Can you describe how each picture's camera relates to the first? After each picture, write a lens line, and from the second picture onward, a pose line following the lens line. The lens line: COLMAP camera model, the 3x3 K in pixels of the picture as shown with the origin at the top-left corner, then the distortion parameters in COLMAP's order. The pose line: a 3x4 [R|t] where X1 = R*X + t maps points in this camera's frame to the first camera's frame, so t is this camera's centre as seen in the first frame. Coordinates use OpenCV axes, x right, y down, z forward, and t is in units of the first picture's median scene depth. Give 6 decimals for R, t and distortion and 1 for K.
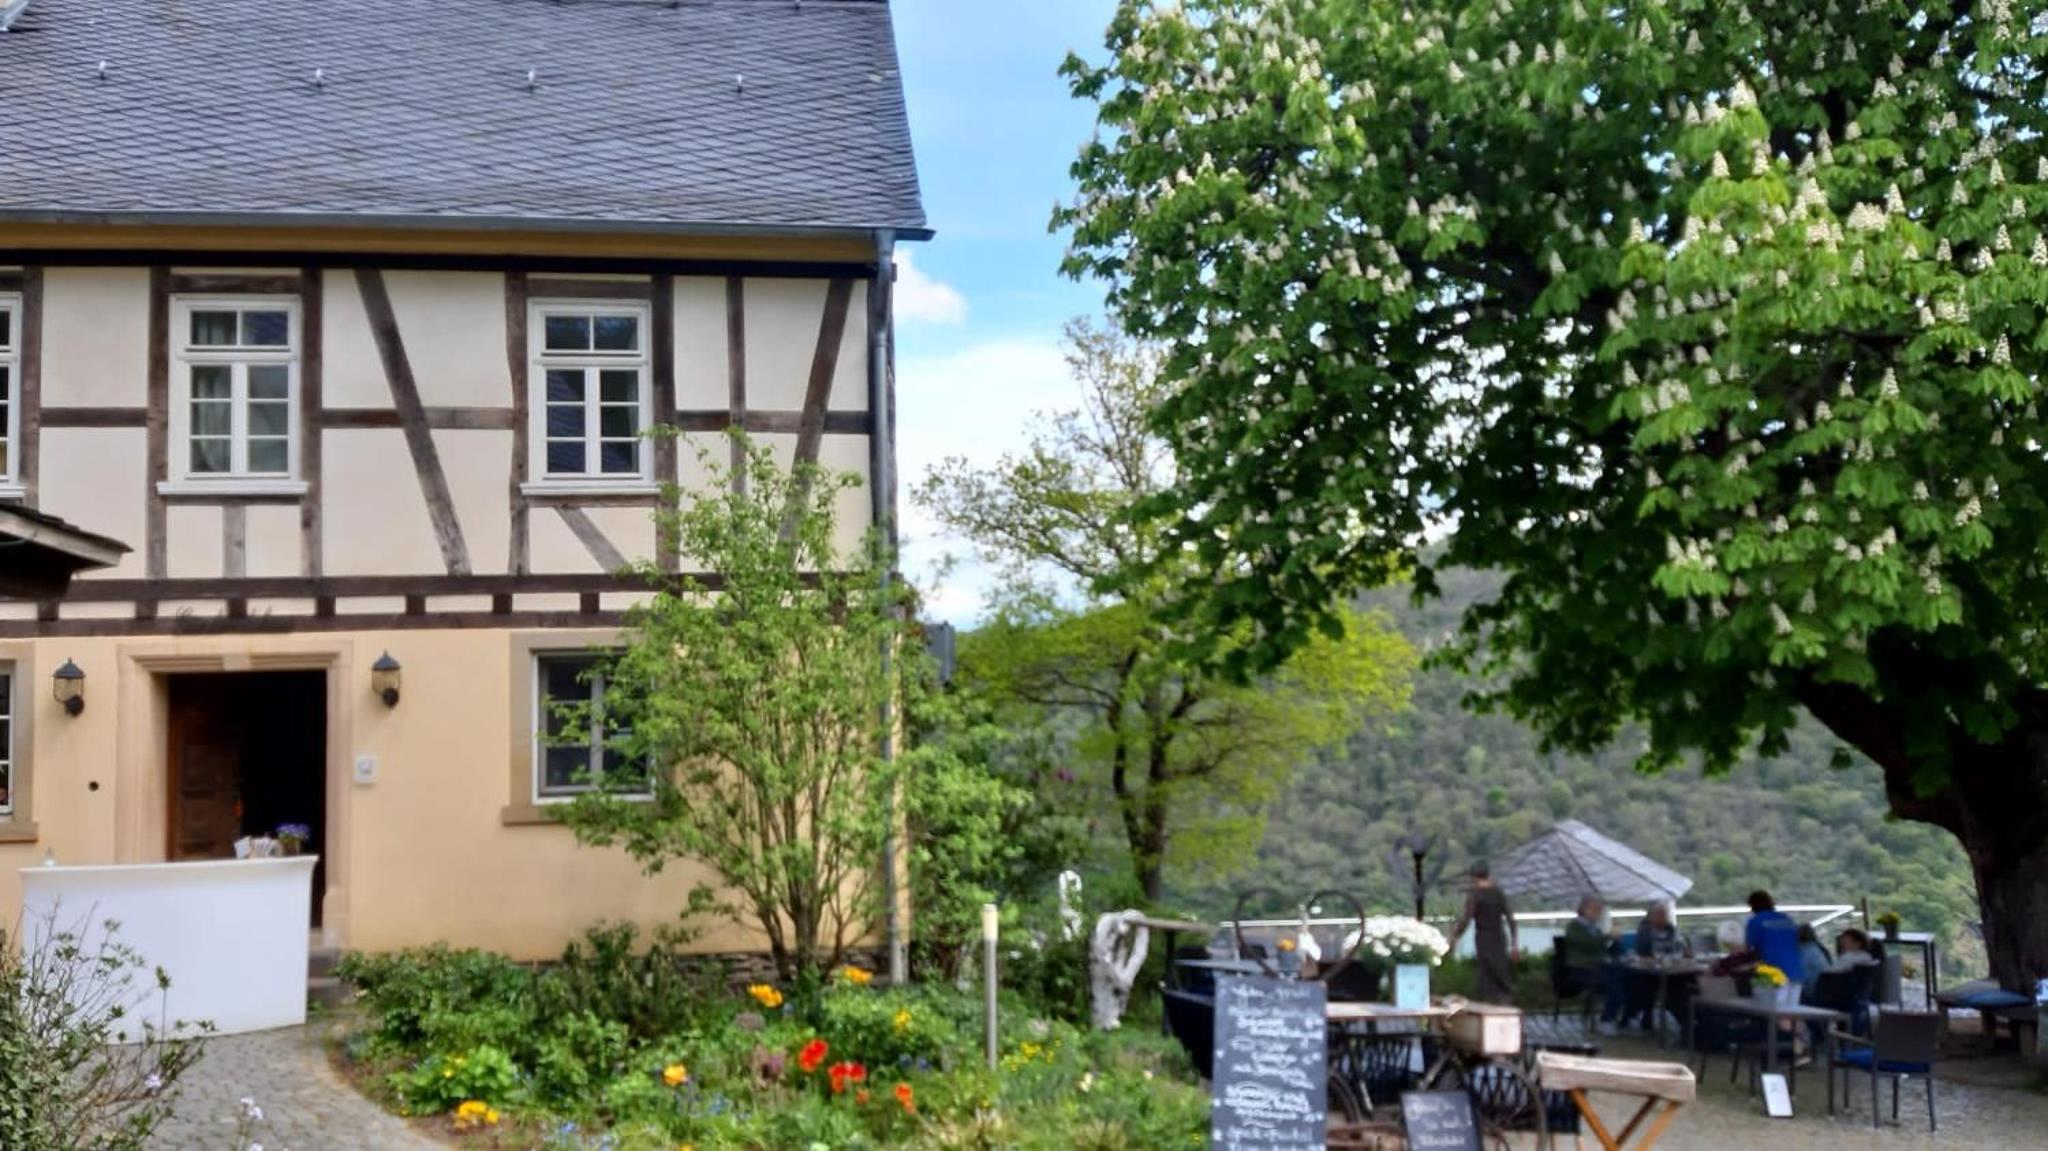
lens RADIAL K [[1581.1, 0, 1020.0], [0, 1581.1, 560.6], [0, 0, 1]] dist [0.002866, -0.017261]
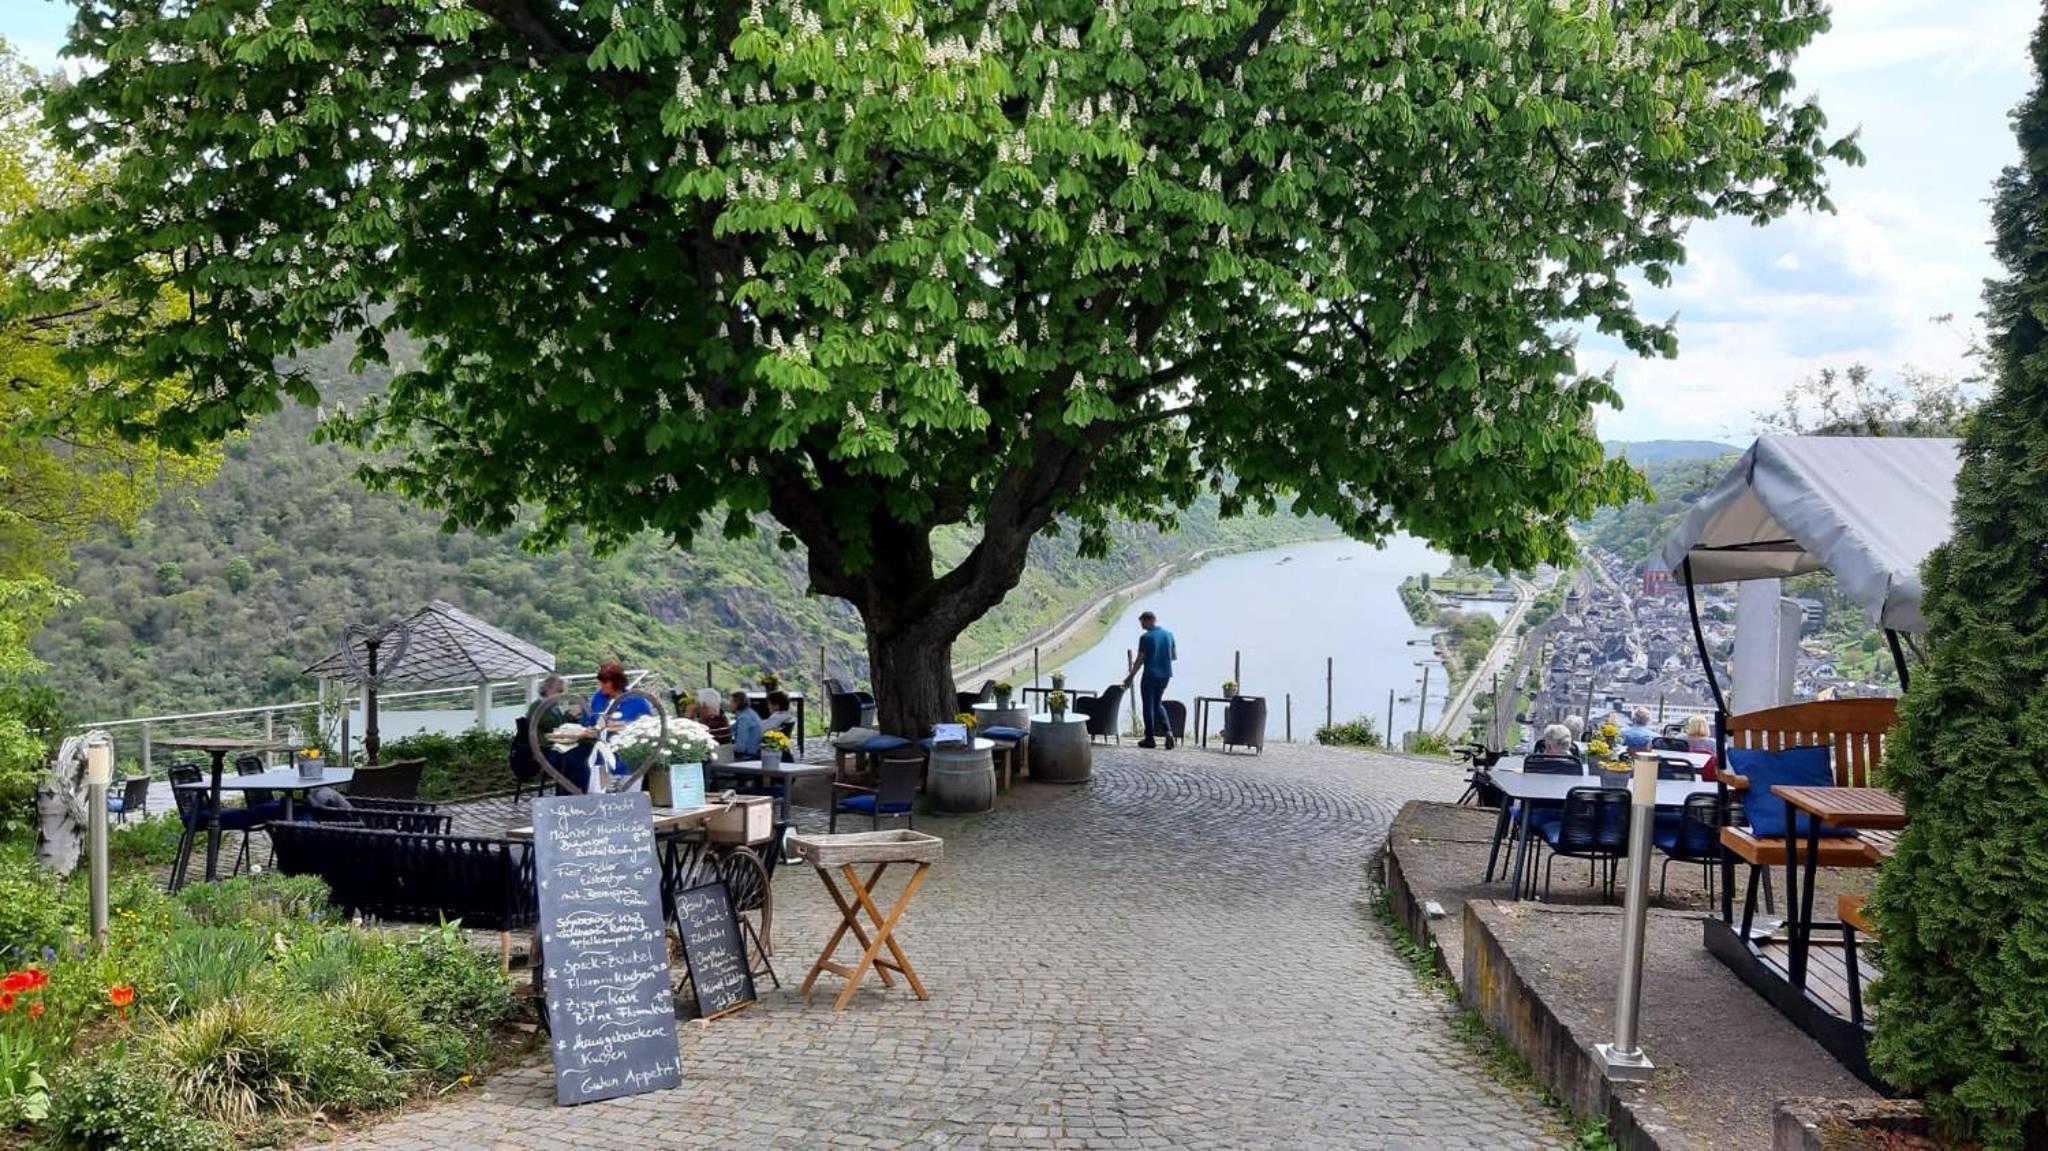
lens RADIAL K [[1581.1, 0, 1015.0], [0, 1581.1, 586.0], [0, 0, 1]] dist [0.002866, -0.017261]
pose [[0.709585, -0.017481, 0.704403, -0.202910], [-0.093547, 0.988506, 0.118766, 0.013482], [-0.698382, -0.150169, 0.699794, 0.153647]]
